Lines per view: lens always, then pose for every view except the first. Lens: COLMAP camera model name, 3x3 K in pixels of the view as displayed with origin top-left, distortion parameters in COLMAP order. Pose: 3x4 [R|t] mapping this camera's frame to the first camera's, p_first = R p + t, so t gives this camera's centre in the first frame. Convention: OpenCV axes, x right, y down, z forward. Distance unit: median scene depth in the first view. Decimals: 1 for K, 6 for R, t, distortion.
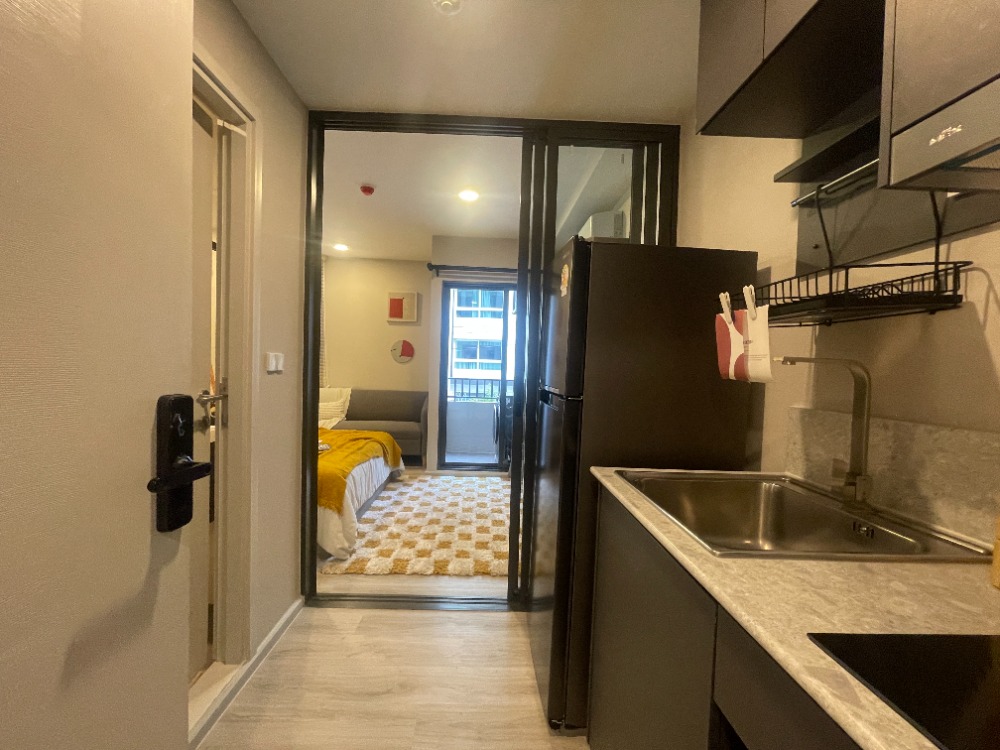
lens RADIAL K [[405.6, 0, 495.9], [0, 405.6, 376.7], [0, 0, 1]] dist [0.003838, -0.000579]
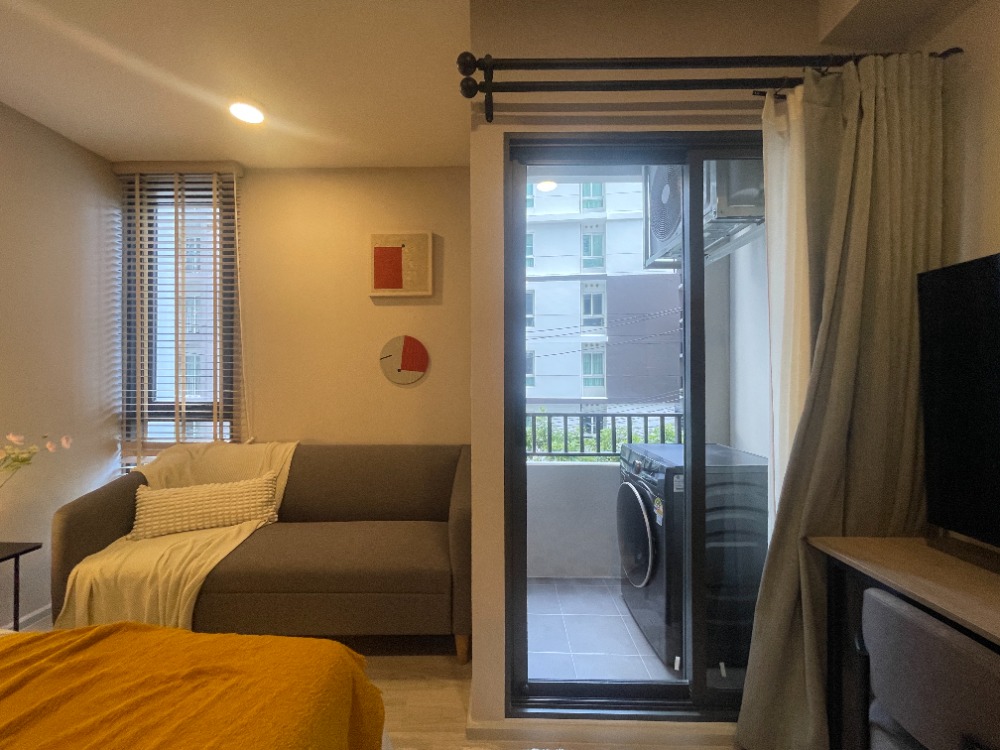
lens RADIAL K [[405.6, 0, 498.4], [0, 405.6, 379.5], [0, 0, 1]] dist [0.003838, -0.000579]
pose [[0.998603, -0.034524, -0.040002, -0.258700], [0.032791, 0.998528, -0.043196, -0.040579], [0.041435, 0.041823, 0.998265, 1.342007]]
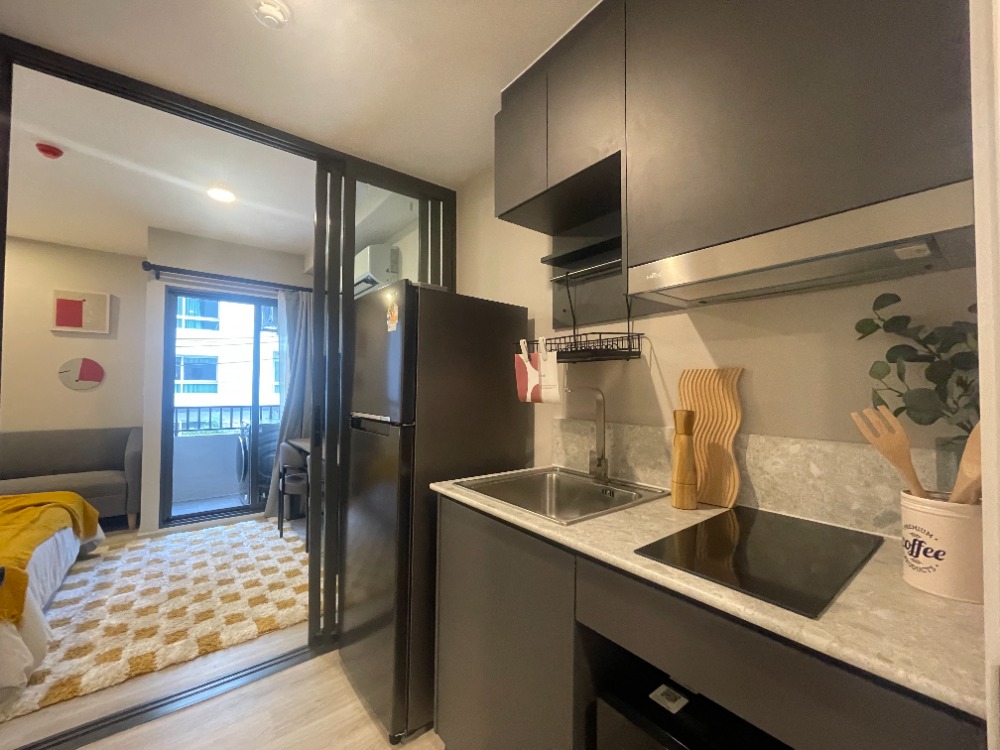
lens RADIAL K [[405.6, 0, 494.9], [0, 405.6, 376.6], [0, 0, 1]] dist [0.003838, -0.000579]
pose [[0.805165, -0.011384, 0.592942, -0.172237], [0.036670, 0.998858, -0.030618, -0.021850], [-0.591916, 0.046396, 0.804663, -0.023574]]
